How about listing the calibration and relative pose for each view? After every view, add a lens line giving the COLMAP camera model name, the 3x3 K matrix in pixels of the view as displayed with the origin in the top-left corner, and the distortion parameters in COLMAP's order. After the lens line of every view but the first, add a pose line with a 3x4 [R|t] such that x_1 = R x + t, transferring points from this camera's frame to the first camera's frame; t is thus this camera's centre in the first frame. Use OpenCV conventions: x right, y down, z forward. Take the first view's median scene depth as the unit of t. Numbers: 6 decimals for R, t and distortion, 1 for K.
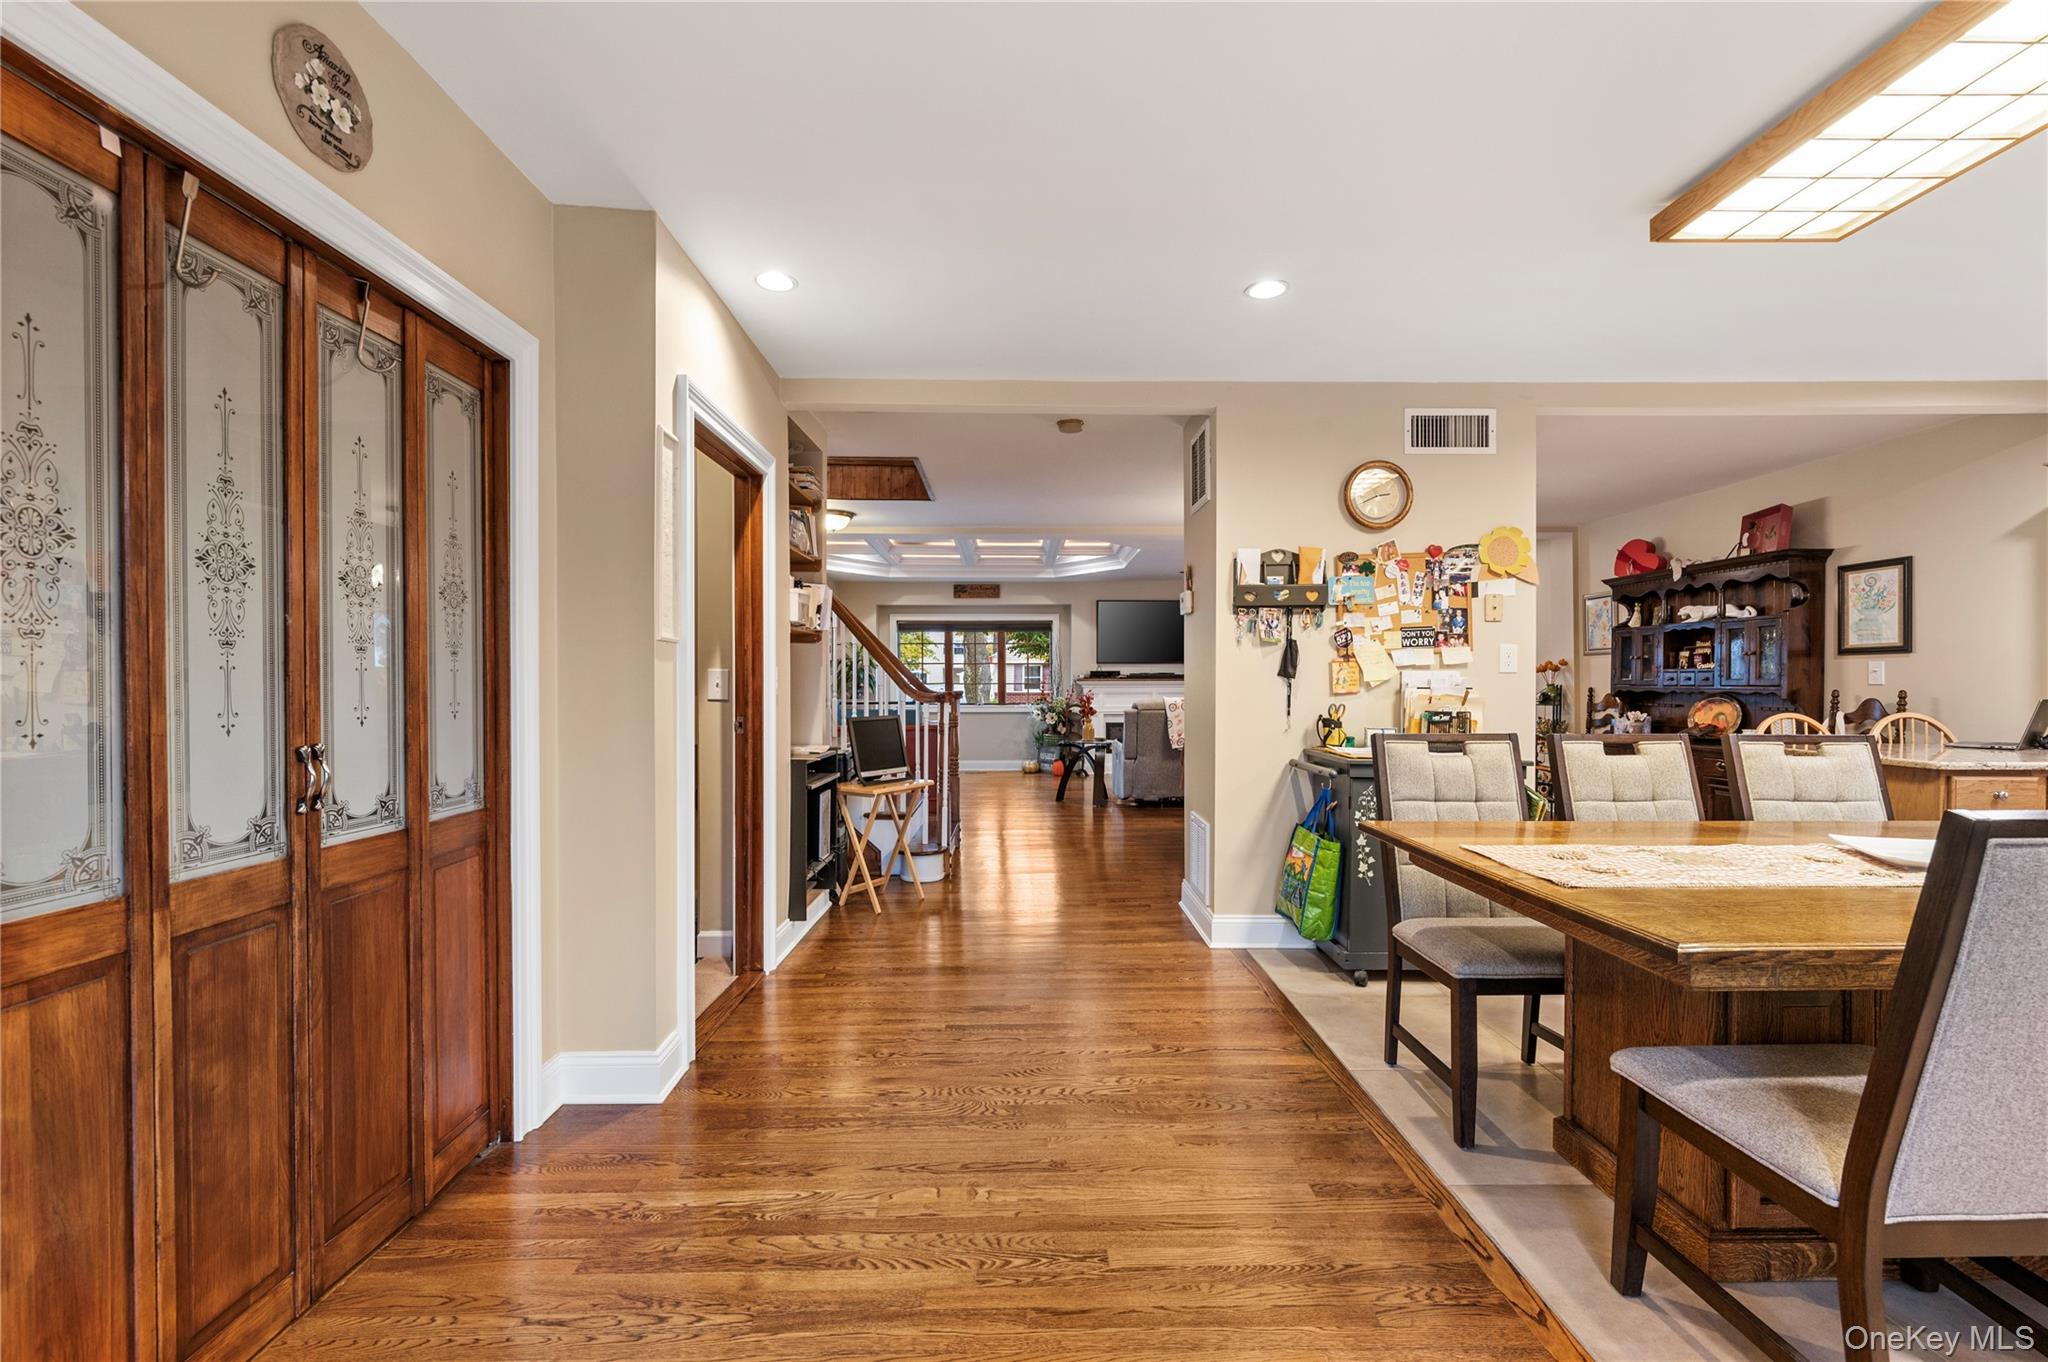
lens RADIAL K [[887.6, 0, 1021.3], [0, 887.6, 687.5], [0, 0, 1]] dist [-0.004867, 0.001775]
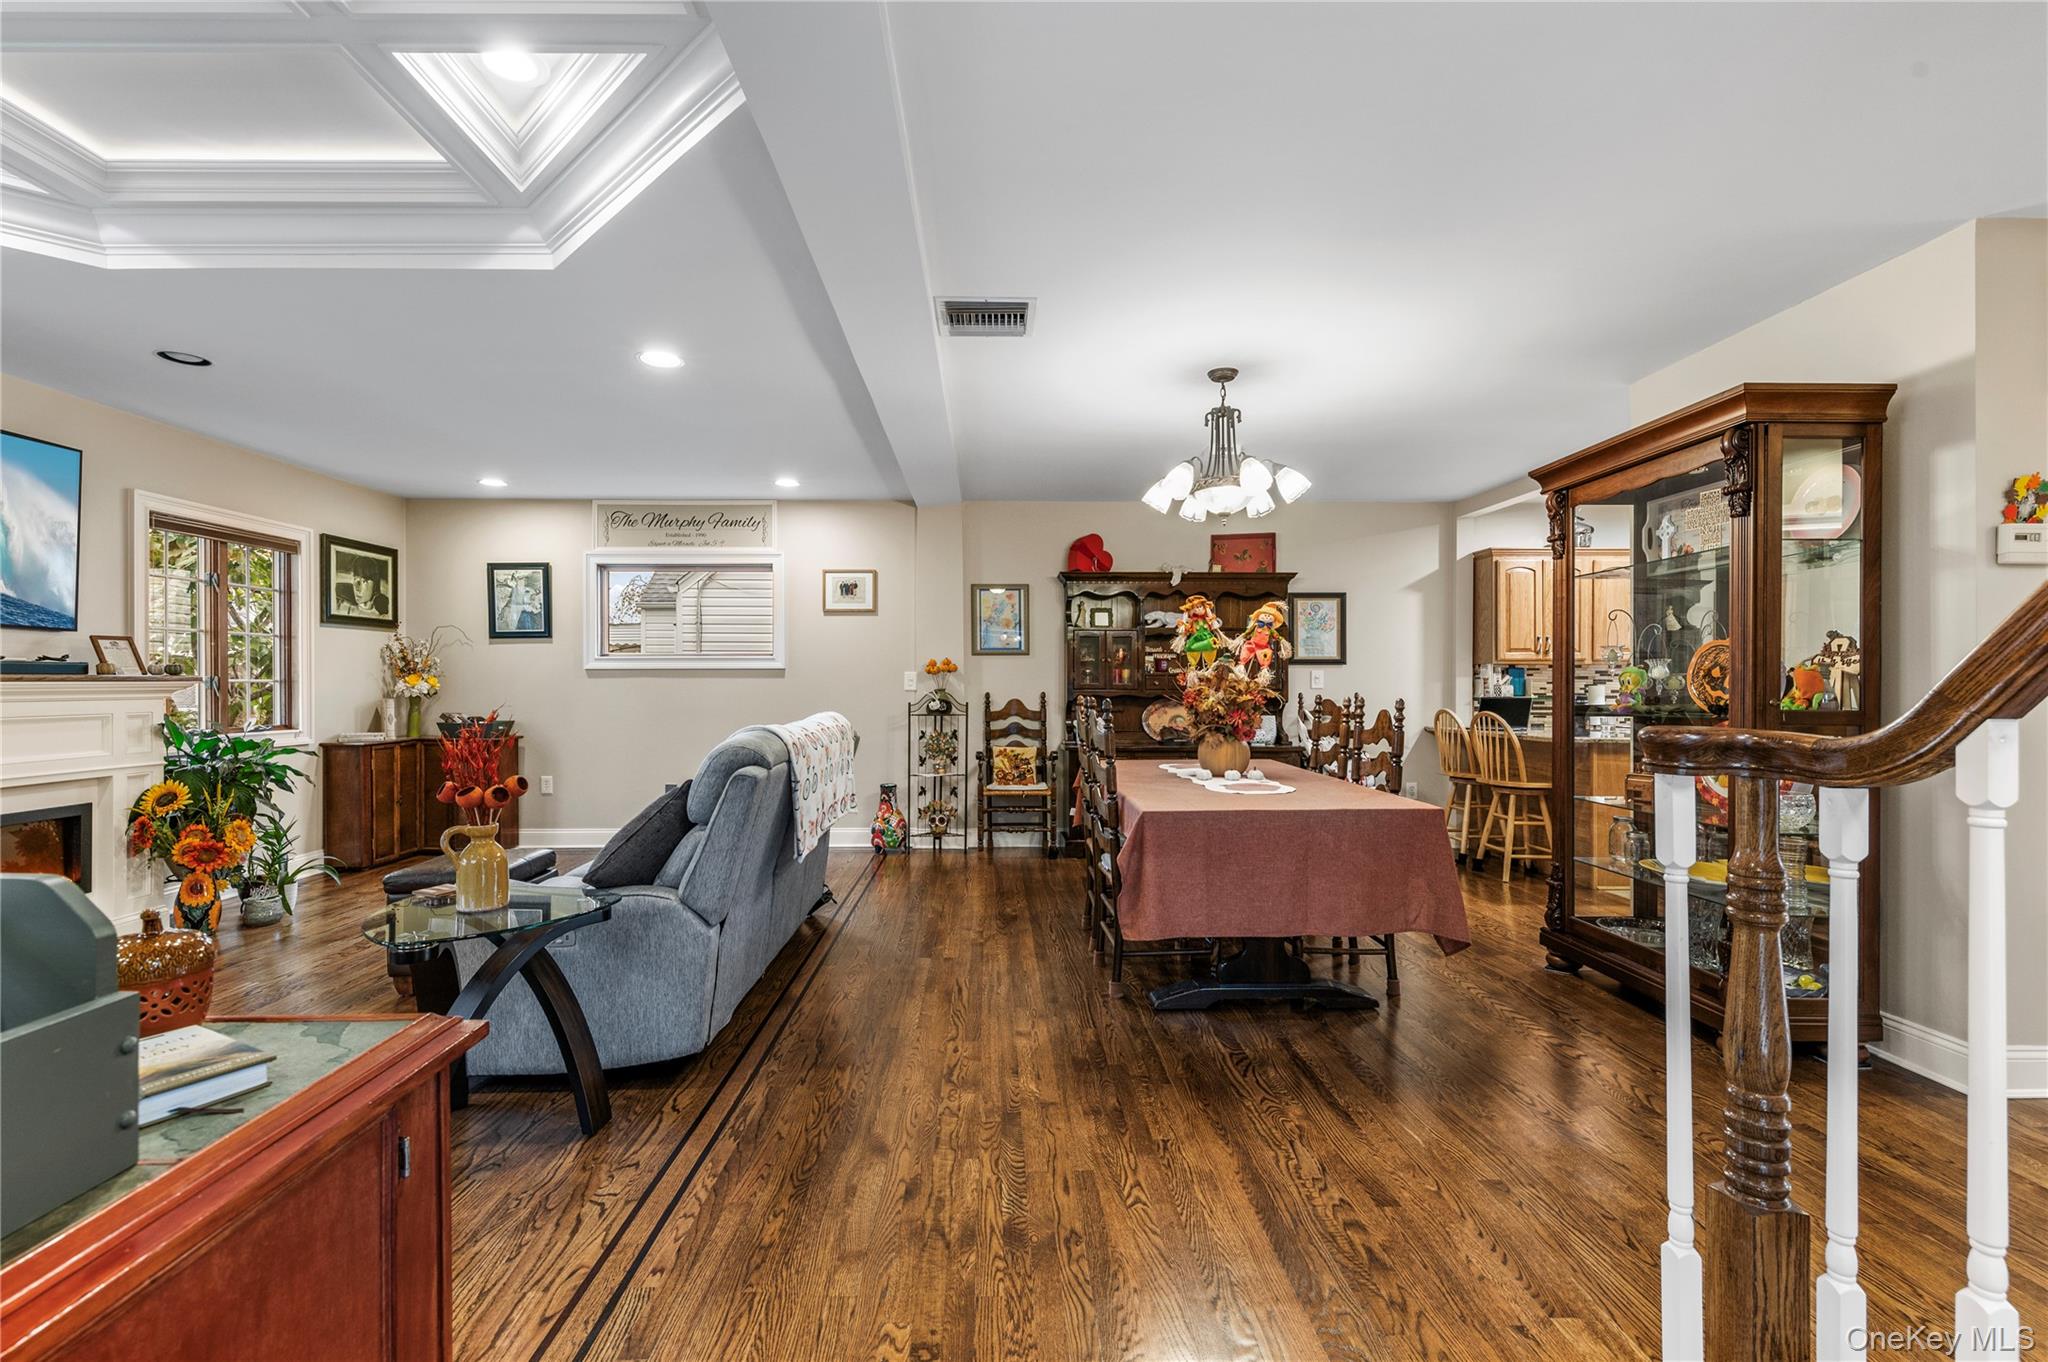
lens RADIAL K [[887.6, 0, 1006.2], [0, 887.6, 685.7], [0, 0, 1]] dist [-0.004867, 0.001775]
pose [[-0.006824, 0.002022, 0.999975, -0.515140], [0.006726, 0.999975, -0.001976, -0.012240], [-0.999954, 0.006713, -0.006837, 2.334522]]
